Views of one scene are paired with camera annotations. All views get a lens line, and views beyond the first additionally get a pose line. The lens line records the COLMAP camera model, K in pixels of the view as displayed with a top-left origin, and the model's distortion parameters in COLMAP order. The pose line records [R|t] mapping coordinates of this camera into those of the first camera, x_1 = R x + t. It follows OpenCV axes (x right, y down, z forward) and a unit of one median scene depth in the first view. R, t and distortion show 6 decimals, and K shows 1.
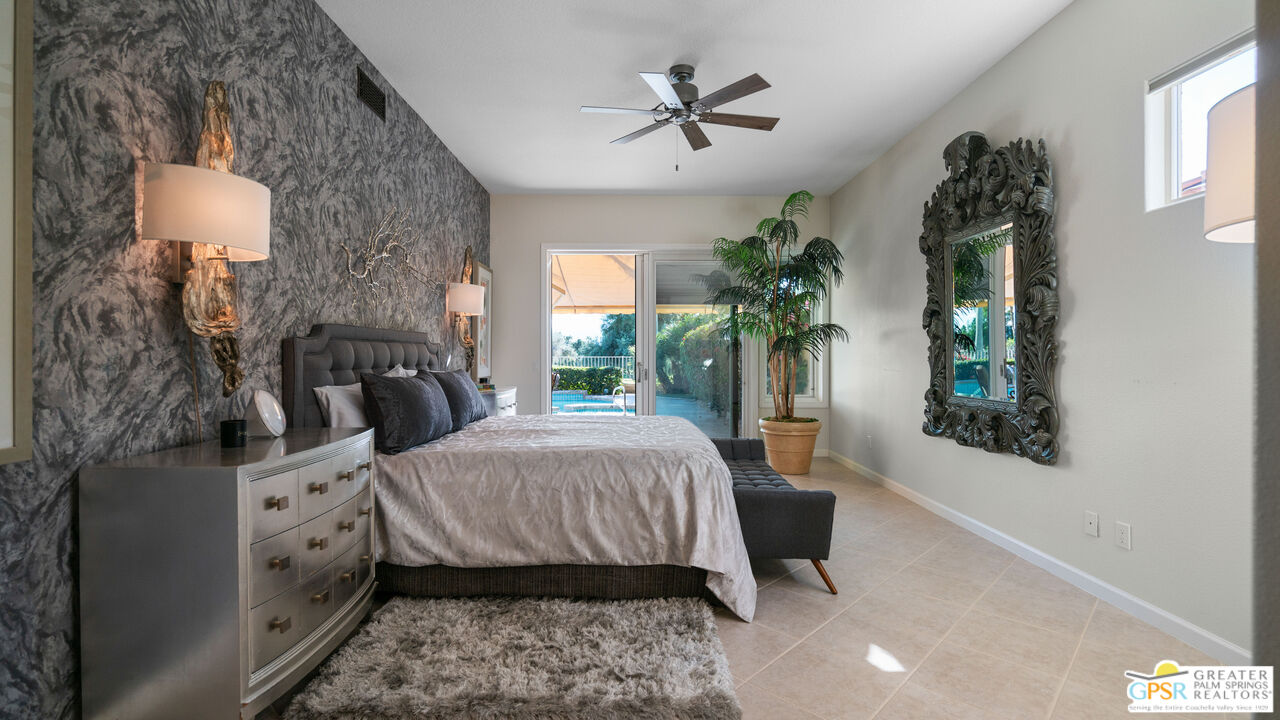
lens RADIAL K [[584.4, 0, 636.2], [0, 584.4, 351.4], [0, 0, 1]] dist [-0.009140, 0.001546]
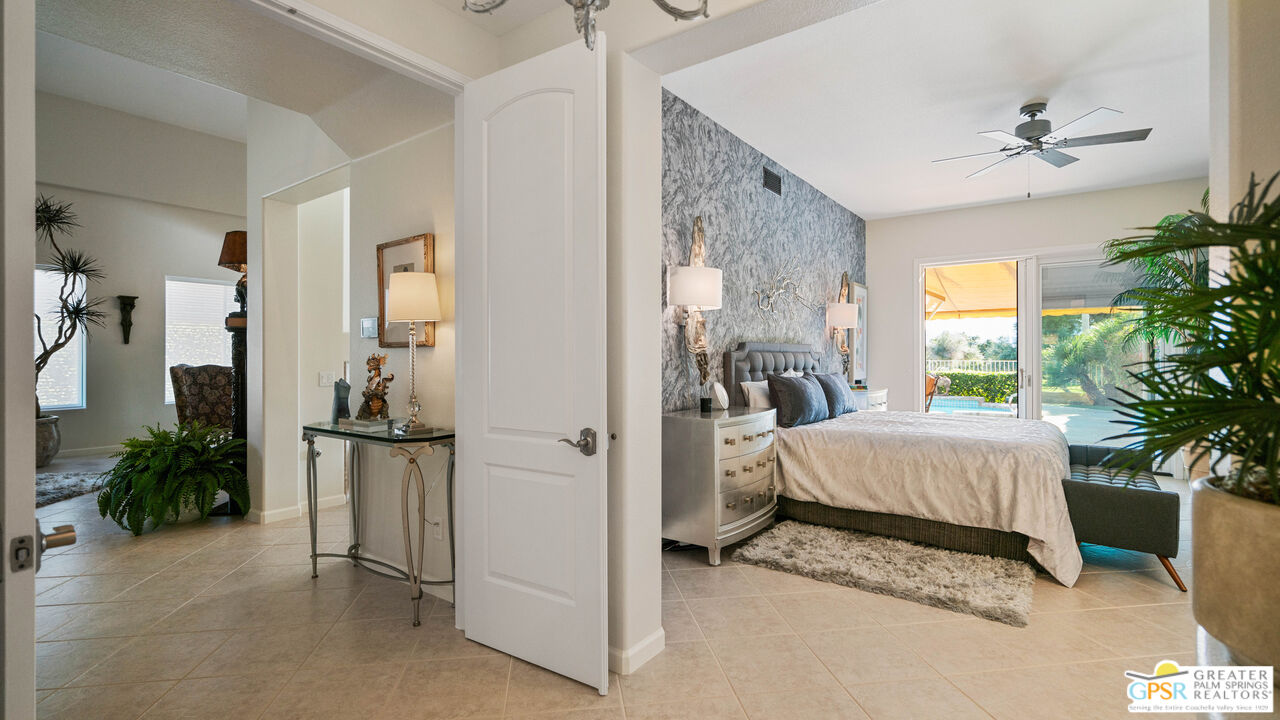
lens RADIAL K [[584.4, 0, 644.8], [0, 584.4, 355.5], [0, 0, 1]] dist [-0.009140, 0.001546]
pose [[0.808747, 0.001183, -0.588155, 0.186407], [0.000554, 0.999996, 0.002773, -0.017020], [0.588156, -0.002569, 0.808743, -0.471038]]
